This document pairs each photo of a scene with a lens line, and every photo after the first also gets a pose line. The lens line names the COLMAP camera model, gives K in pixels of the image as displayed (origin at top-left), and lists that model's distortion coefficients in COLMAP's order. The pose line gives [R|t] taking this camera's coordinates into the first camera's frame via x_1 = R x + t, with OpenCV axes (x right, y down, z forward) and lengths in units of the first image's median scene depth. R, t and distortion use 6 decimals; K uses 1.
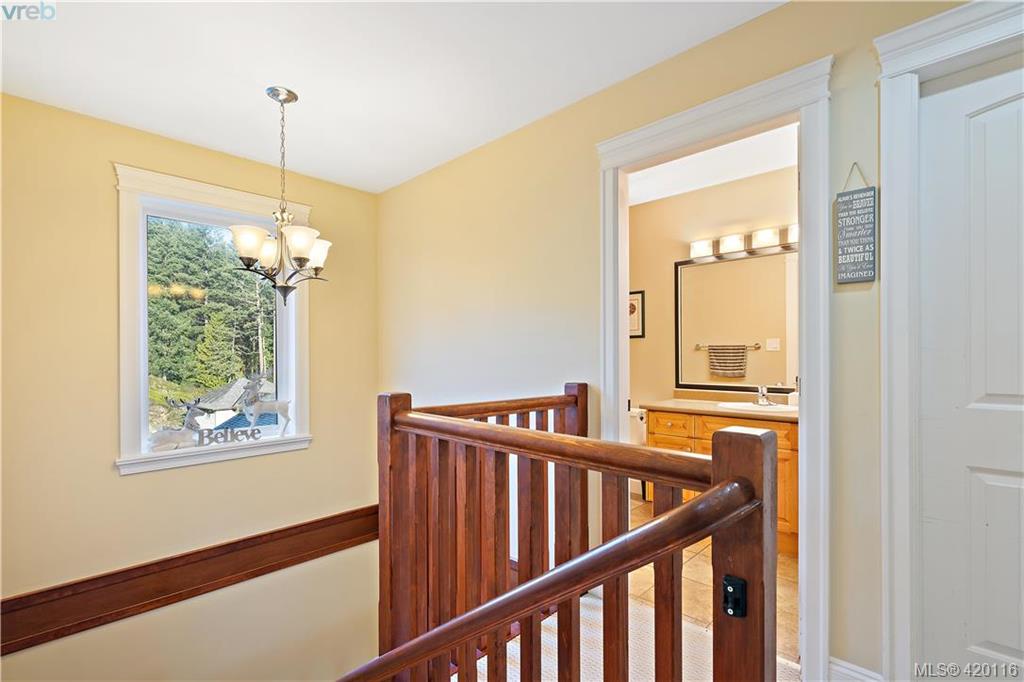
lens RADIAL K [[473.3, 0, 511.1], [0, 473.3, 350.4], [0, 0, 1]] dist [-0.003890, 0.001699]
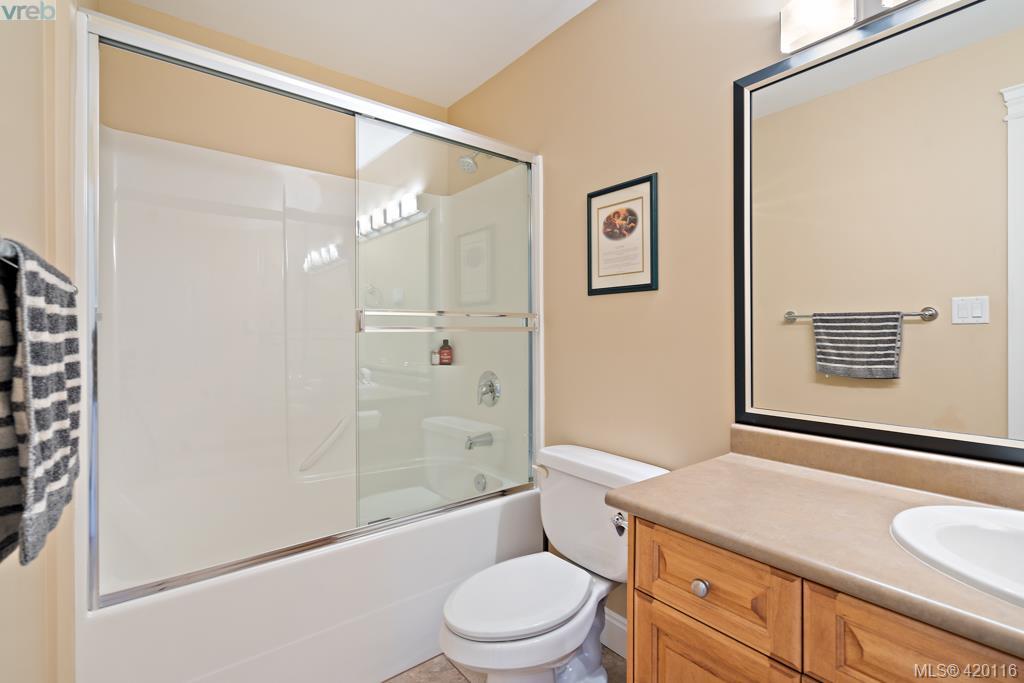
lens RADIAL K [[473.3, 0, 512.9], [0, 473.3, 334.3], [0, 0, 1]] dist [-0.003890, 0.001699]
pose [[0.990730, -0.001336, -0.135839, 0.212554], [0.002904, 0.999931, 0.011344, 0.006265], [0.135814, -0.011634, 0.990666, 0.575872]]
